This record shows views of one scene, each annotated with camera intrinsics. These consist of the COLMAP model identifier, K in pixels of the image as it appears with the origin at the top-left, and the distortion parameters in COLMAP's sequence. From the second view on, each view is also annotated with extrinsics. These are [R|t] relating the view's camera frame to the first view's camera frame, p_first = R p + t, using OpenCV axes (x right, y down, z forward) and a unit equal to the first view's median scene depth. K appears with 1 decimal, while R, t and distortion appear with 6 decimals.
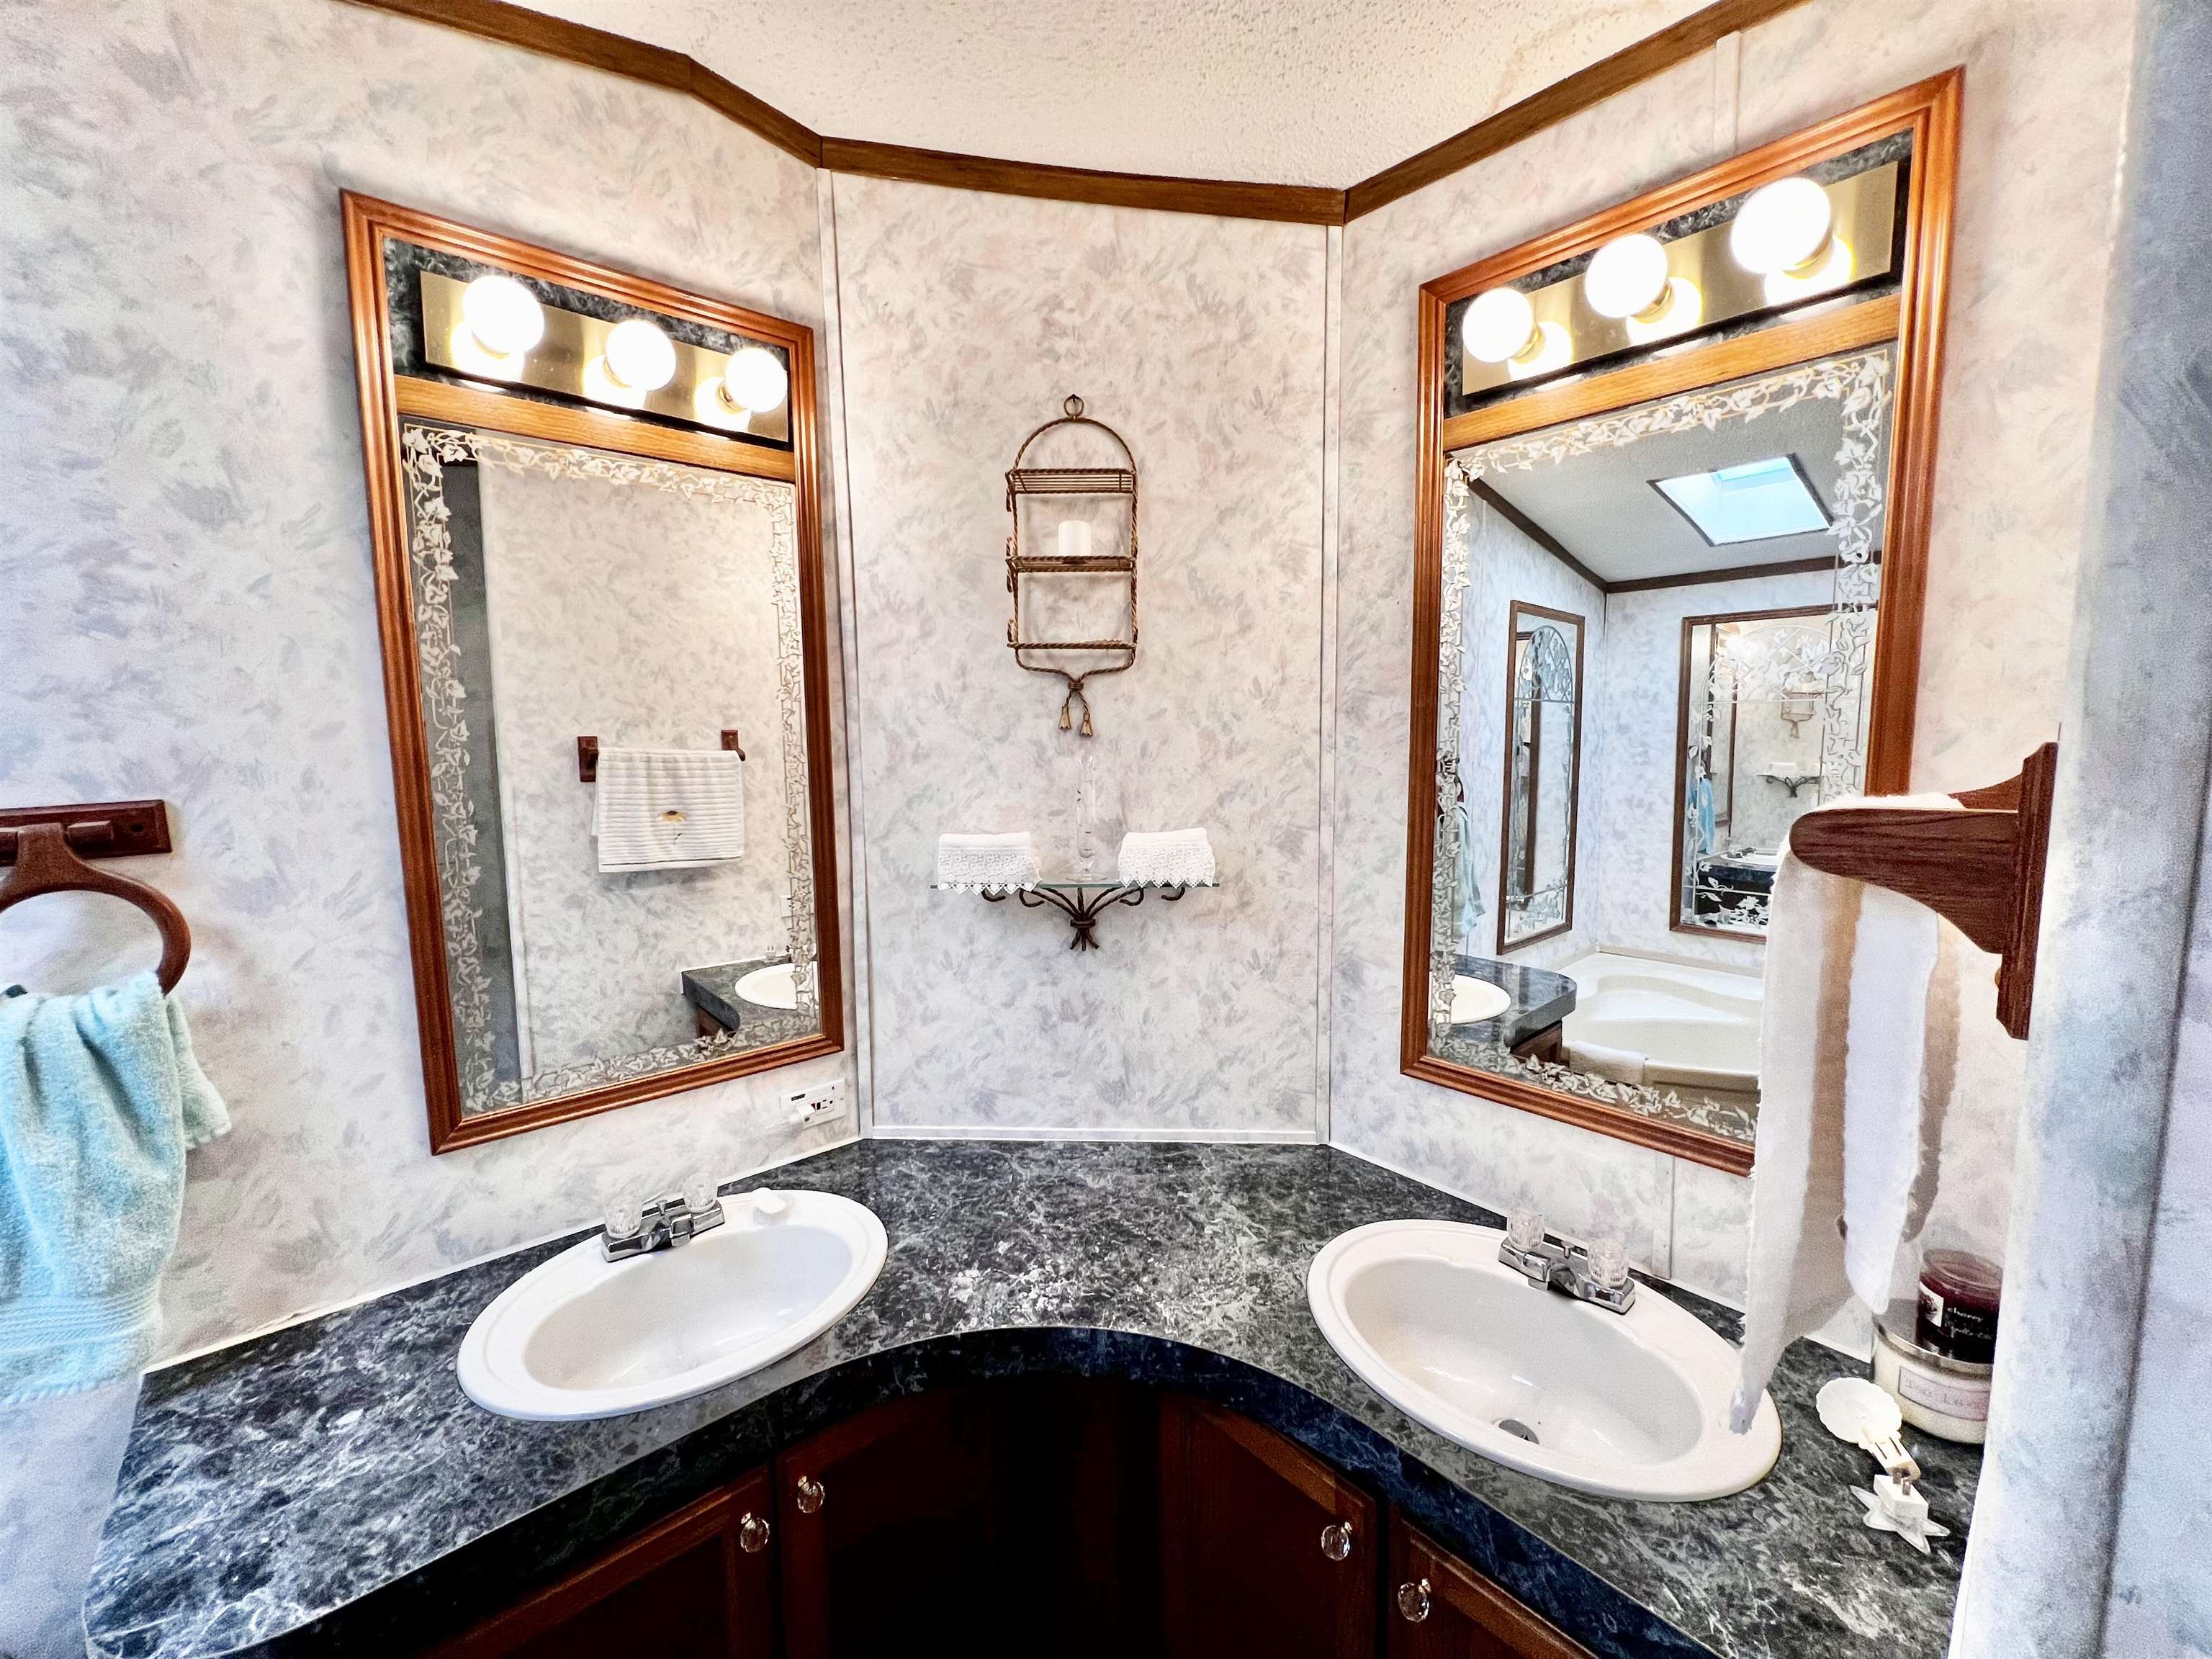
lens RADIAL K [[877.3, 0, 1108.2], [0, 877.3, 821.9], [0, 0, 1]] dist [-0.003236, 0.000094]
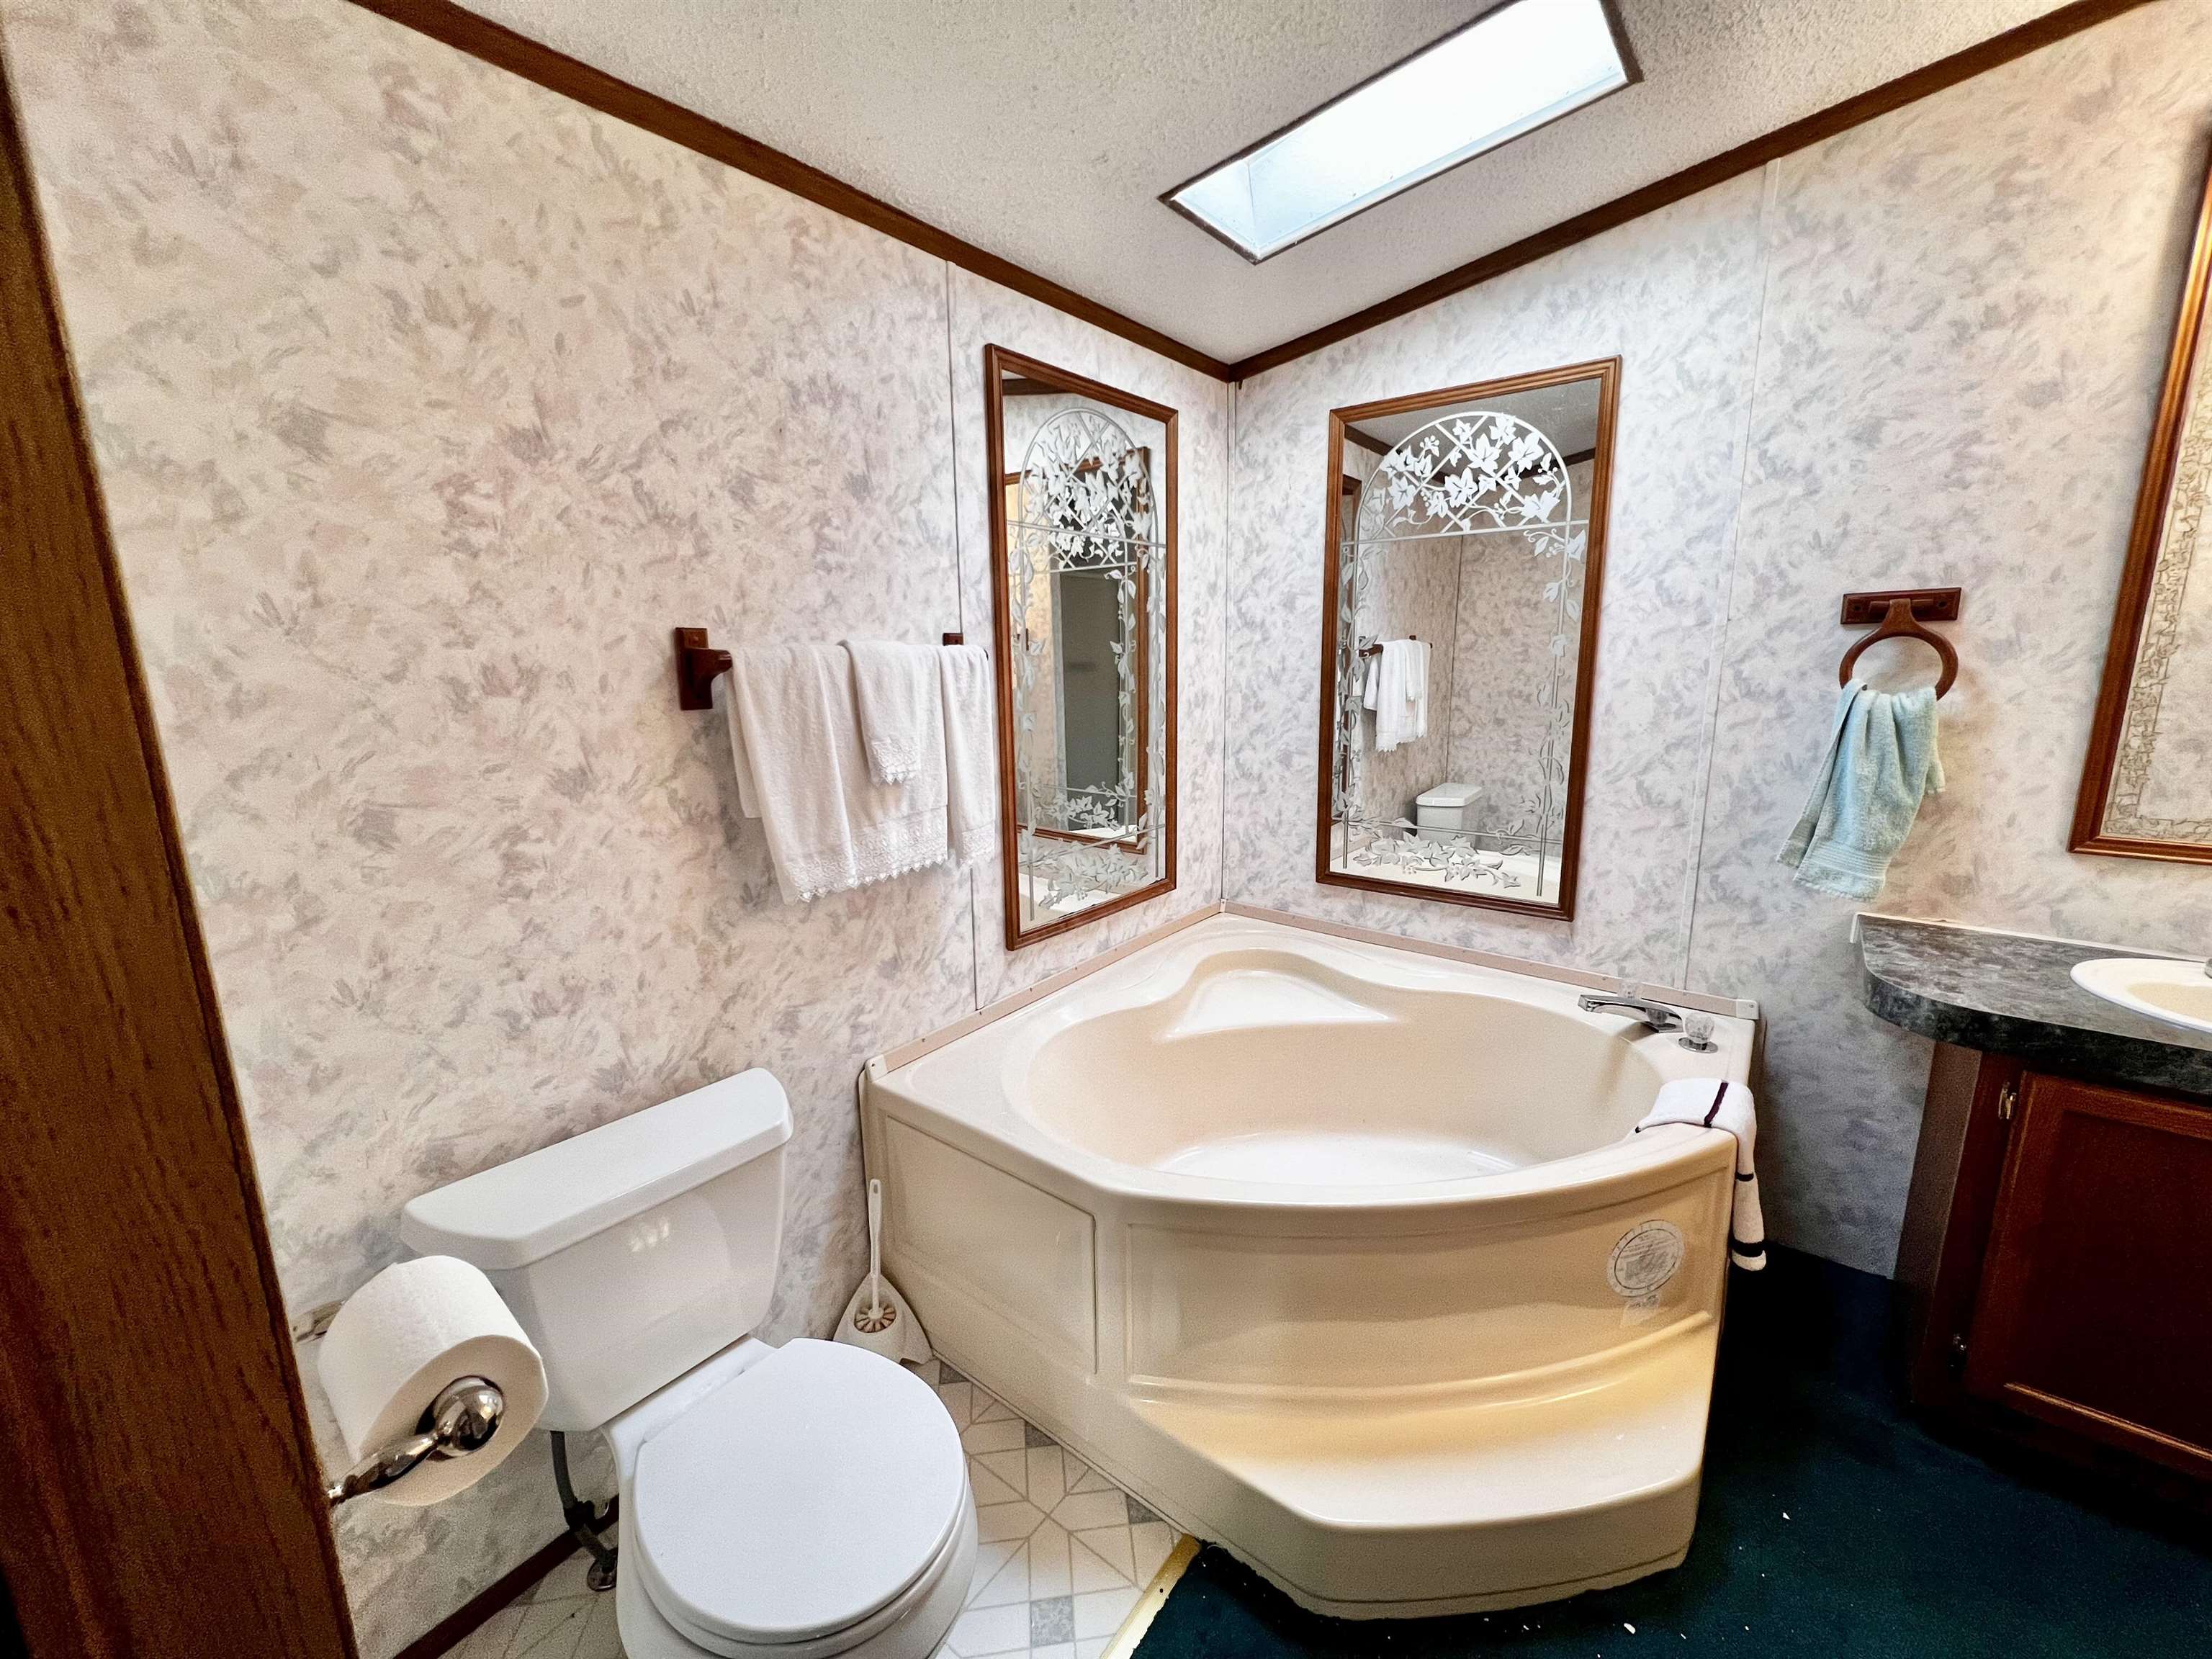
lens RADIAL K [[886.9, 0, 1102.8], [0, 886.9, 824.3], [0, 0, 1]] dist [-0.001665, 0.000318]
pose [[0.174857, 0.203850, -0.963260, 0.256837], [-0.090208, 0.977535, 0.190496, 0.170578], [0.980453, 0.053584, 0.189318, -0.642776]]
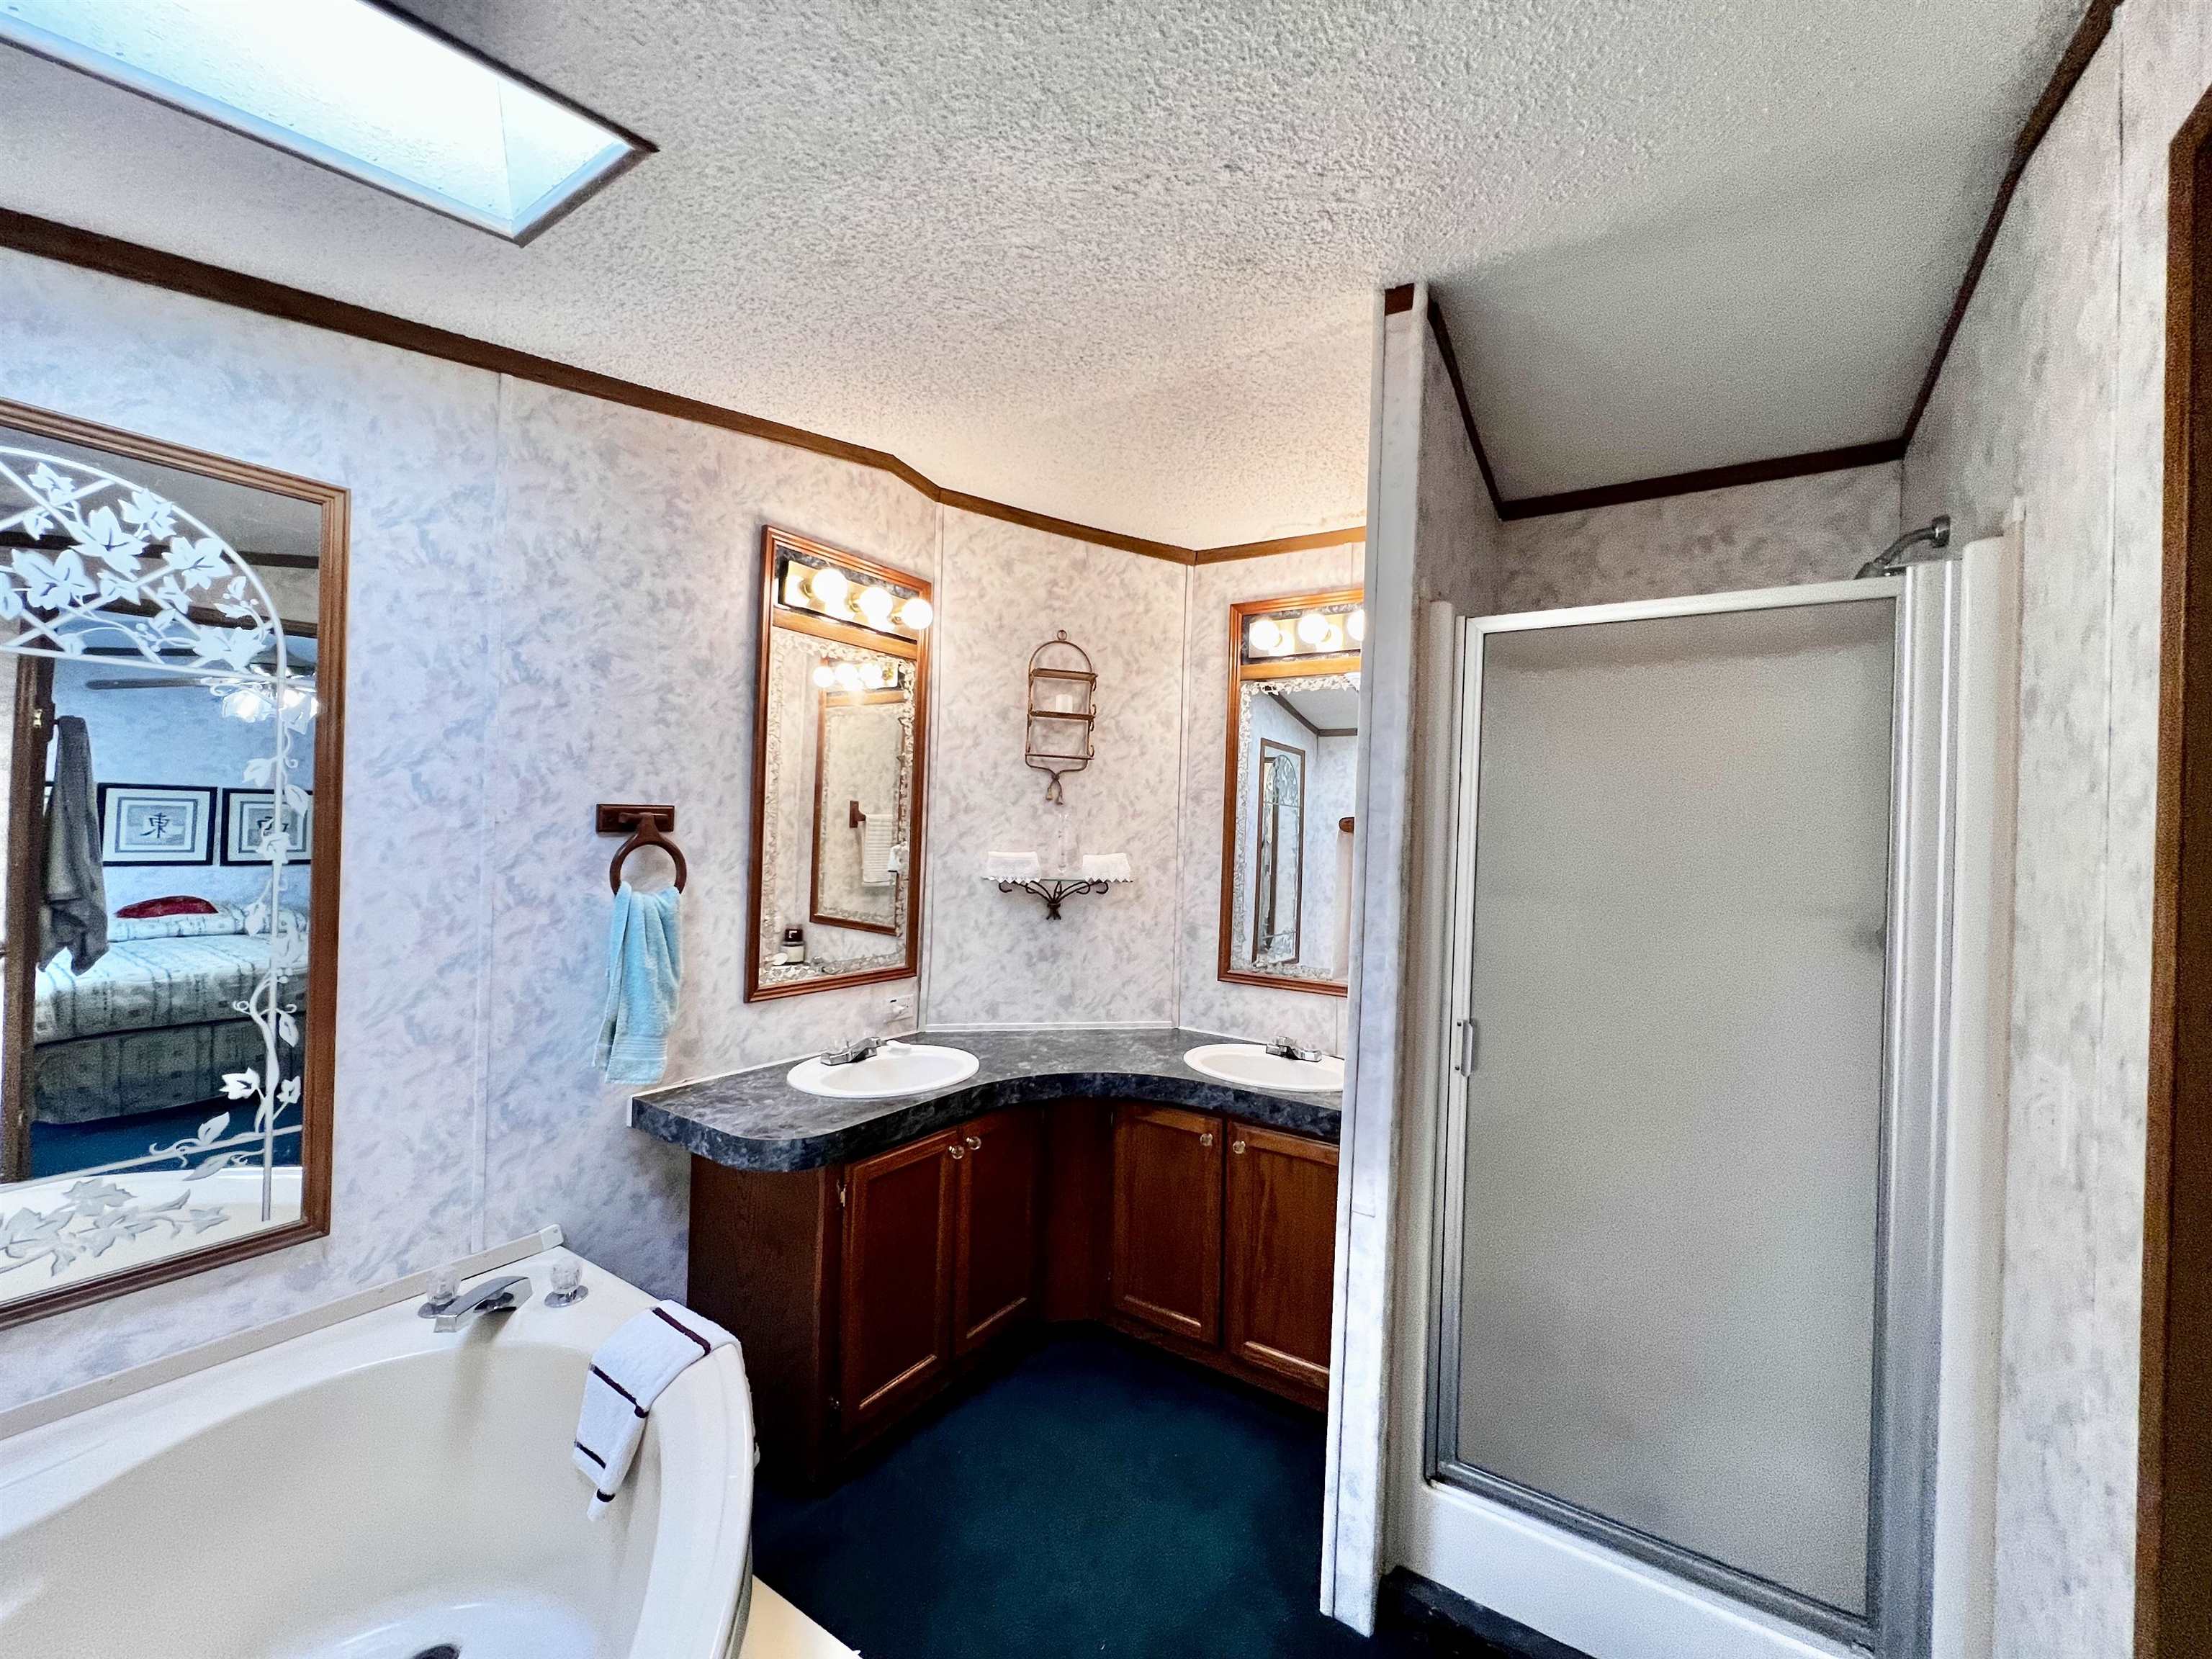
lens RADIAL K [[888.0, 0, 1103.9], [0, 888.0, 824.3], [0, 0, 1]] dist [-0.002743, 0.000297]
pose [[0.963888, 0.046419, 0.262230, -0.452788], [-0.018072, 0.993823, -0.109495, 0.159413], [-0.265693, 0.100802, 0.958773, -0.883272]]
